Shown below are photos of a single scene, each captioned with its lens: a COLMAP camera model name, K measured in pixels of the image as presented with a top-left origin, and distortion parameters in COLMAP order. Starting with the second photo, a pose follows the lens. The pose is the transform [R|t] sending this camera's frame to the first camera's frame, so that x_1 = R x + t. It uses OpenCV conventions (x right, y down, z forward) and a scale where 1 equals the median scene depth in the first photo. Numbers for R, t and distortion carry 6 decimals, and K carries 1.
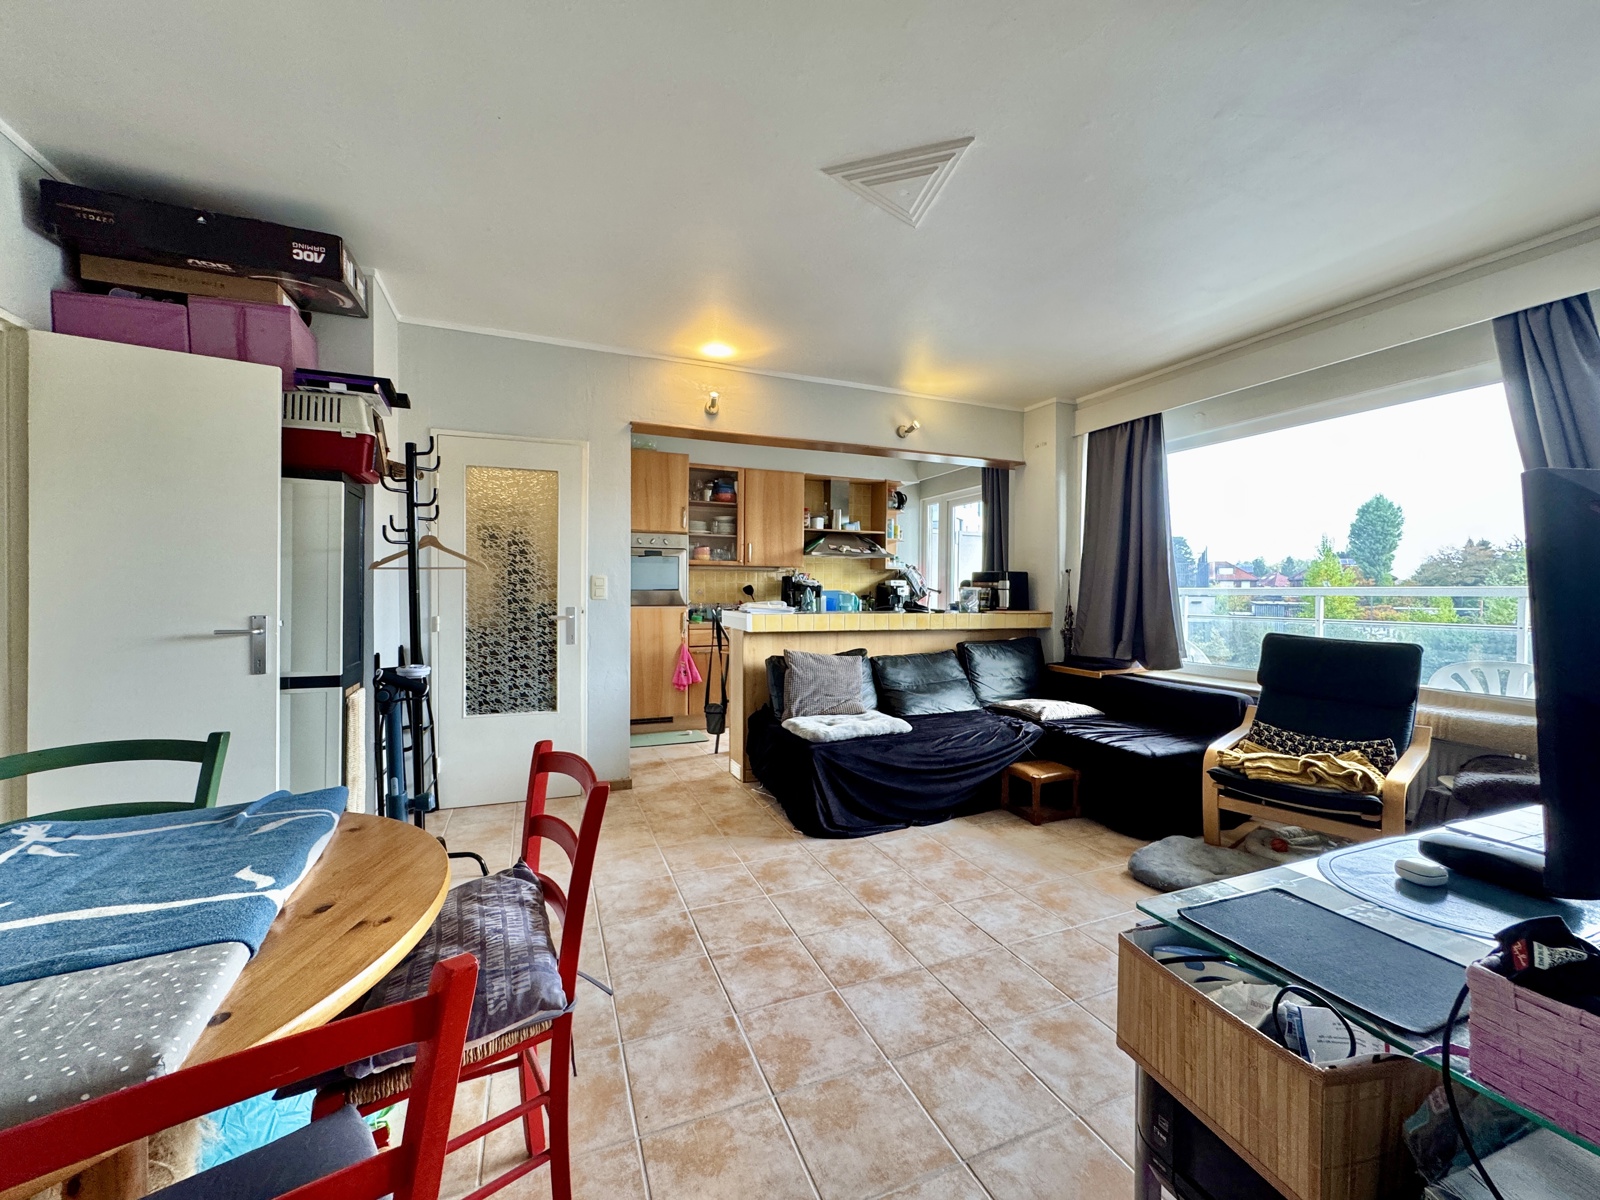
lens RADIAL K [[635.8, 0, 799.8], [0, 635.8, 597.7], [0, 0, 1]] dist [0.000193, -0.000107]
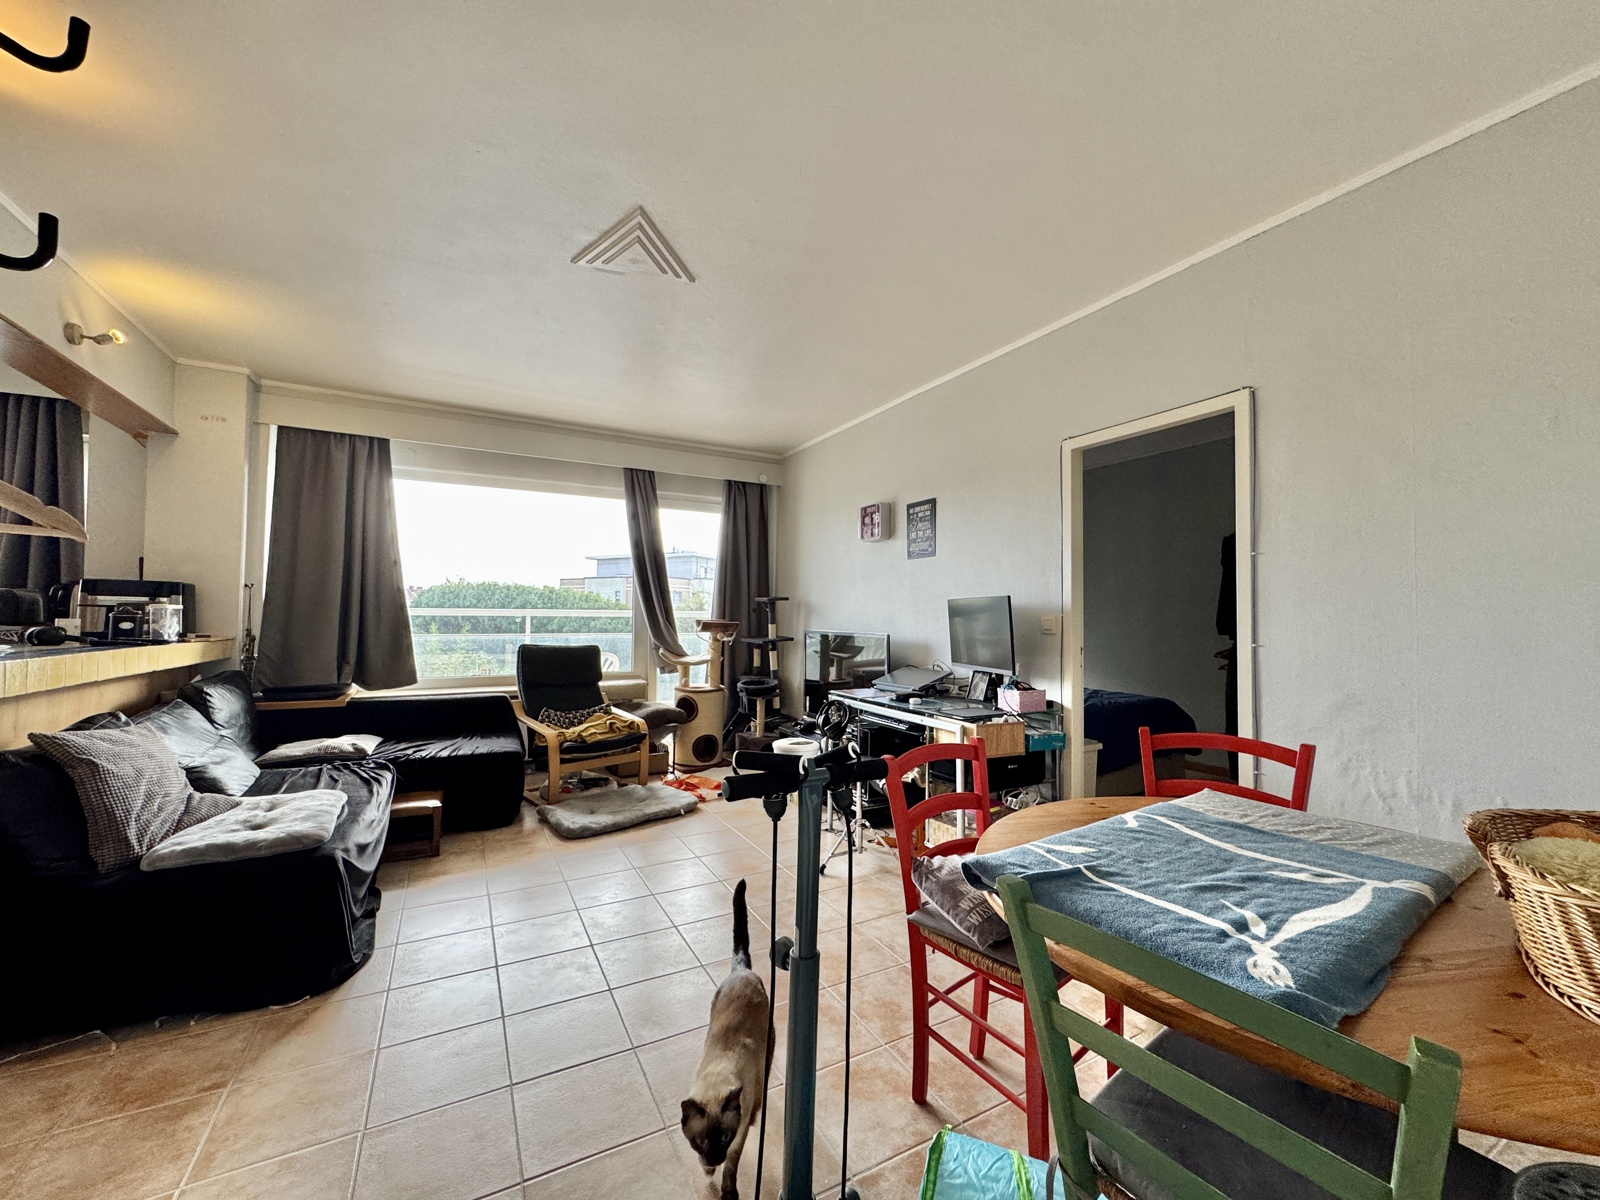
lens RADIAL K [[635.8, 0, 799.8], [0, 635.8, 597.7], [0, 0, 1]] dist [0.000193, -0.000107]
pose [[-0.104710, 0.022831, 0.994241, -0.407312], [0.000635, 0.999738, -0.022890, -0.007047], [-0.994503, -0.001765, -0.104697, 0.347354]]
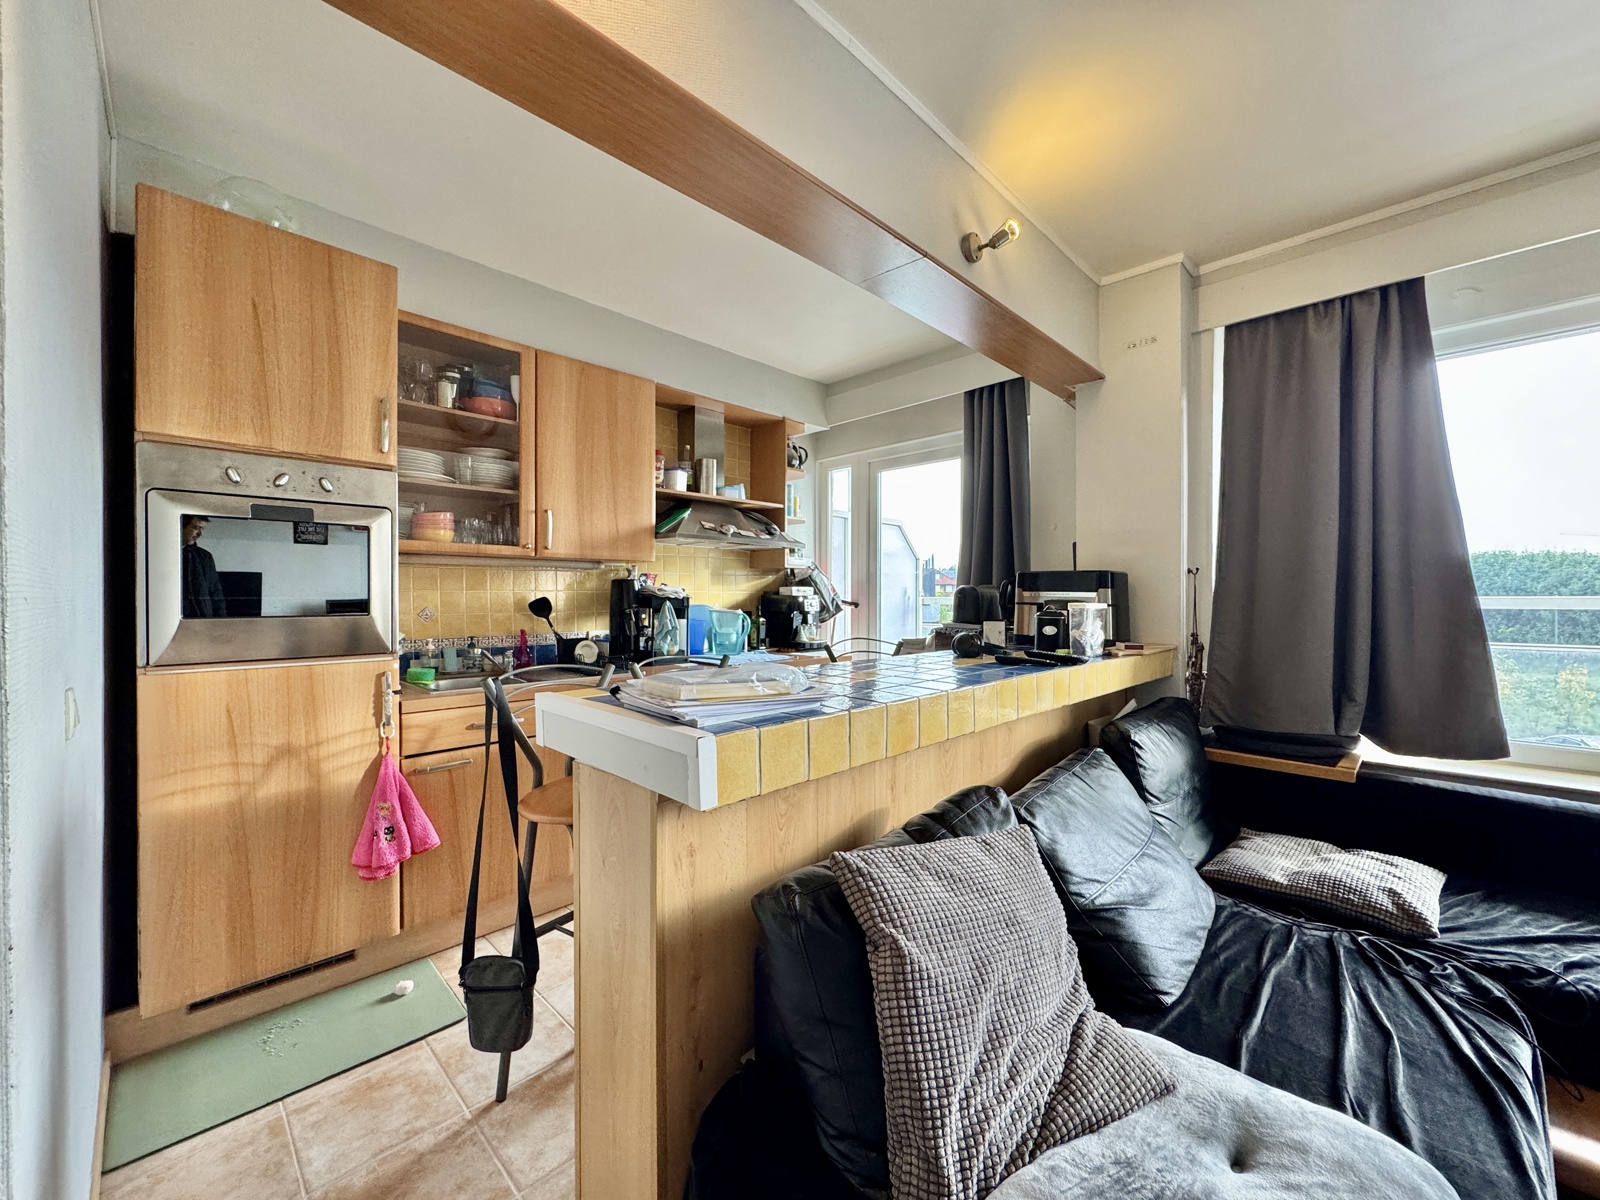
lens RADIAL K [[635.8, 0, 799.8], [0, 635.8, 597.7], [0, 0, 1]] dist [0.000193, -0.000107]
pose [[0.922701, -0.008634, 0.385421, -0.099997], [0.010822, 0.999935, -0.003508, -0.018377], [-0.385366, 0.007408, 0.922734, 0.553515]]
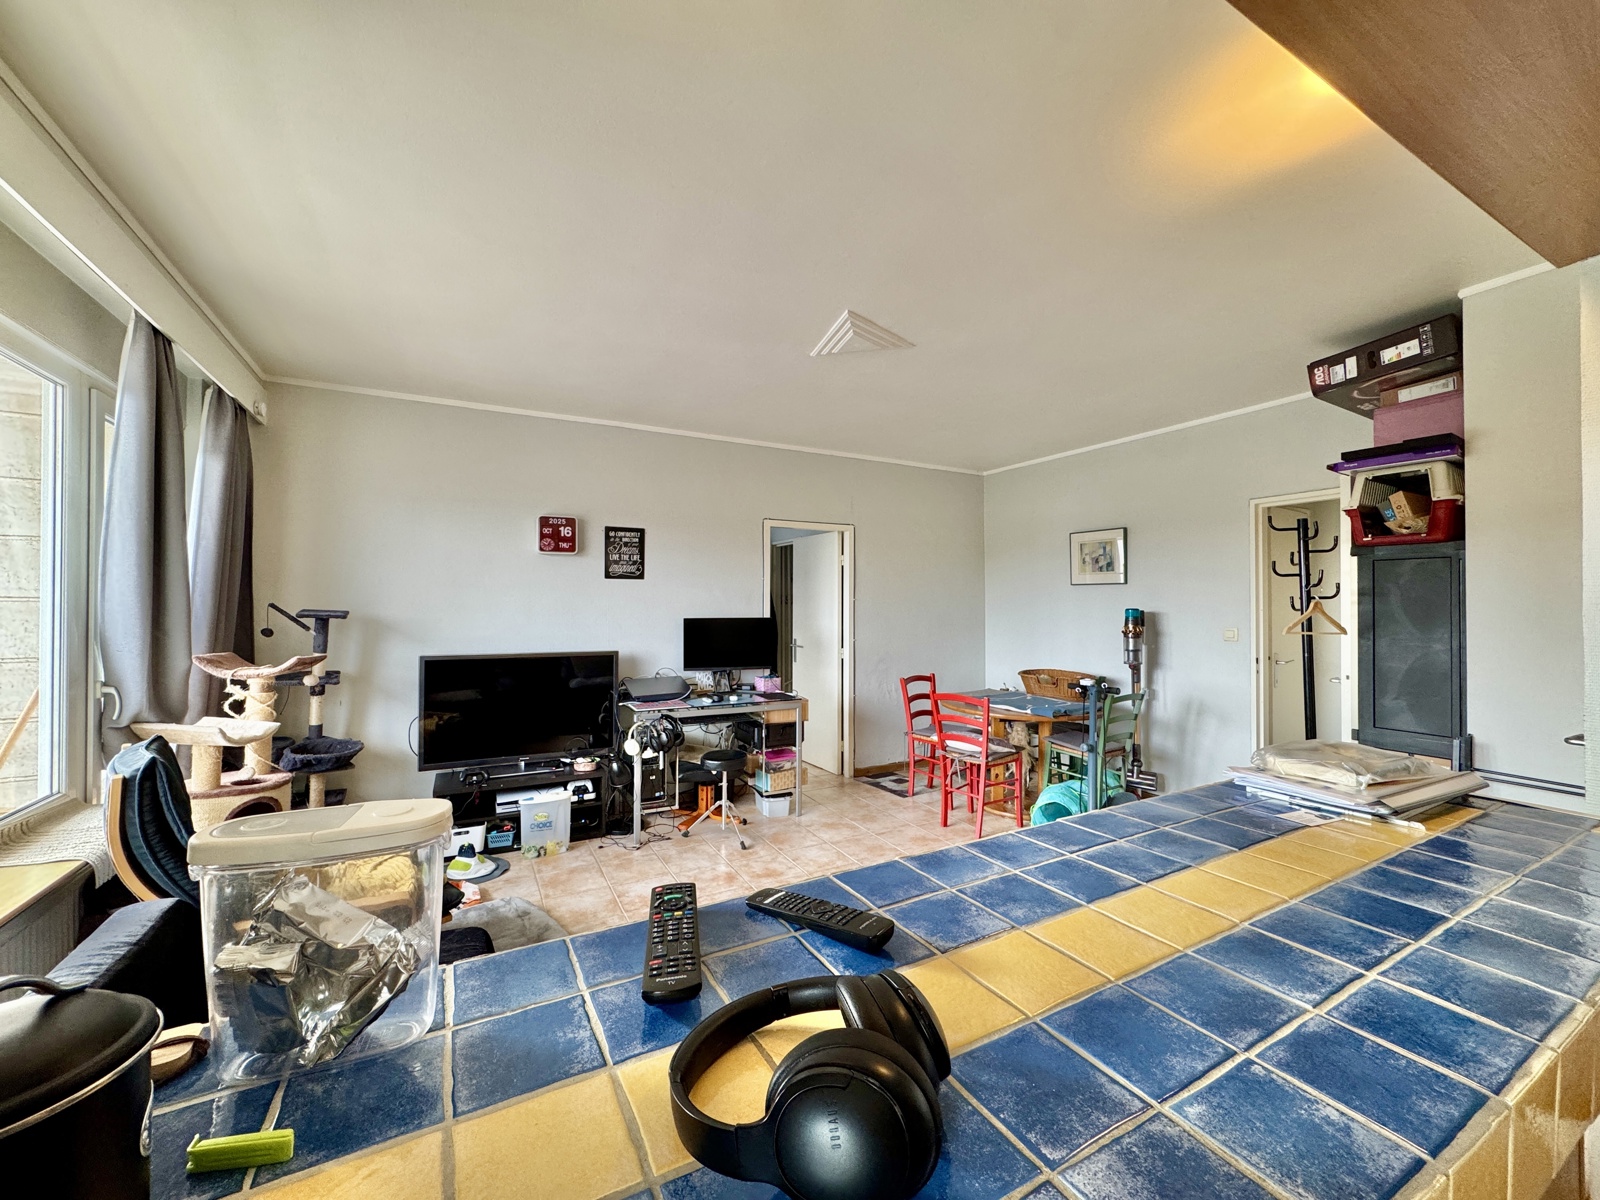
lens RADIAL K [[635.8, 0, 799.8], [0, 635.8, 597.7], [0, 0, 1]] dist [0.000193, -0.000107]
pose [[-0.995301, -0.009493, -0.096364, 0.169083], [-0.009470, 0.999955, -0.000694, -0.047899], [0.096366, 0.000222, -0.995346, 0.966098]]
